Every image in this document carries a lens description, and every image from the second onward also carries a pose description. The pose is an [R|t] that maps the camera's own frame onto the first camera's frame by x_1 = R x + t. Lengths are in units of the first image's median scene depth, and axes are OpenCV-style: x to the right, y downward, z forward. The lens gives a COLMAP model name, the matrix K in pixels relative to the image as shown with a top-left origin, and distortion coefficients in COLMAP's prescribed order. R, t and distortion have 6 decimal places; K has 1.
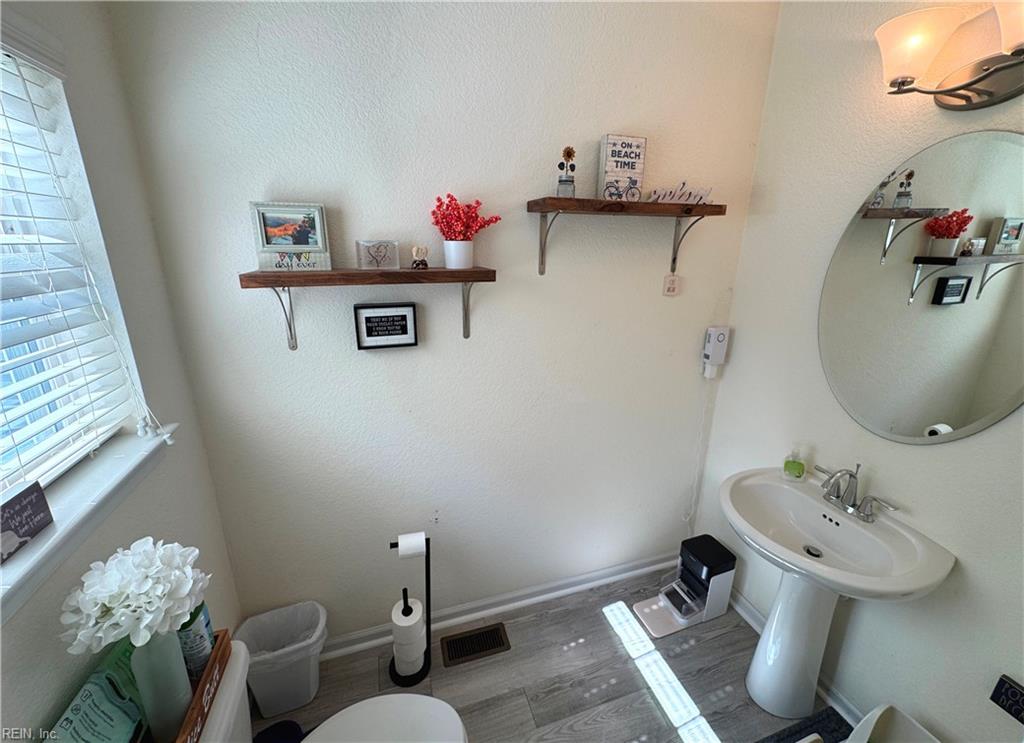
lens RADIAL K [[408.7, 0, 508.9], [0, 408.7, 360.4], [0, 0, 1]] dist [-0.000014, -0.000240]
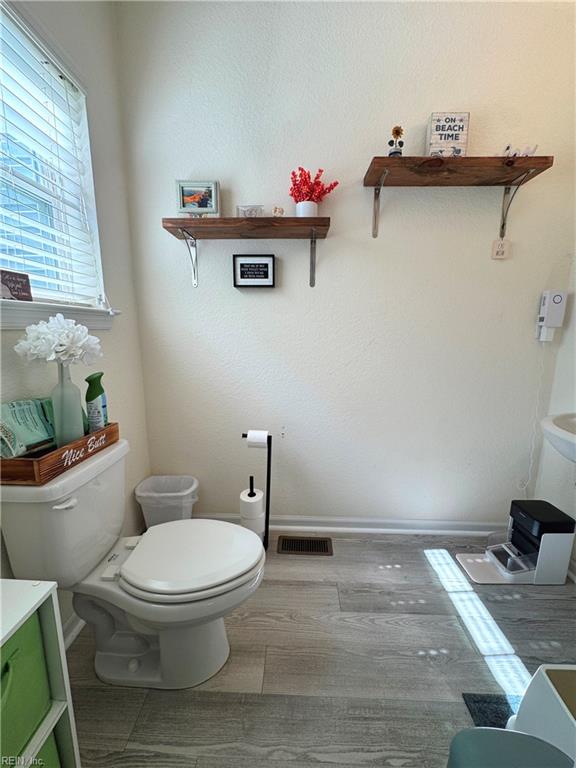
lens RADIAL K [[306.6, 0, 288.0], [0, 306.6, 384.0], [0, 0, 1]] dist [-0.003194, 0.000620]
pose [[0.941772, 0.057338, -0.331328, 0.165407], [-0.093492, 0.991152, -0.094220, 0.349365], [0.322994, 0.119710, 0.938799, 0.079016]]
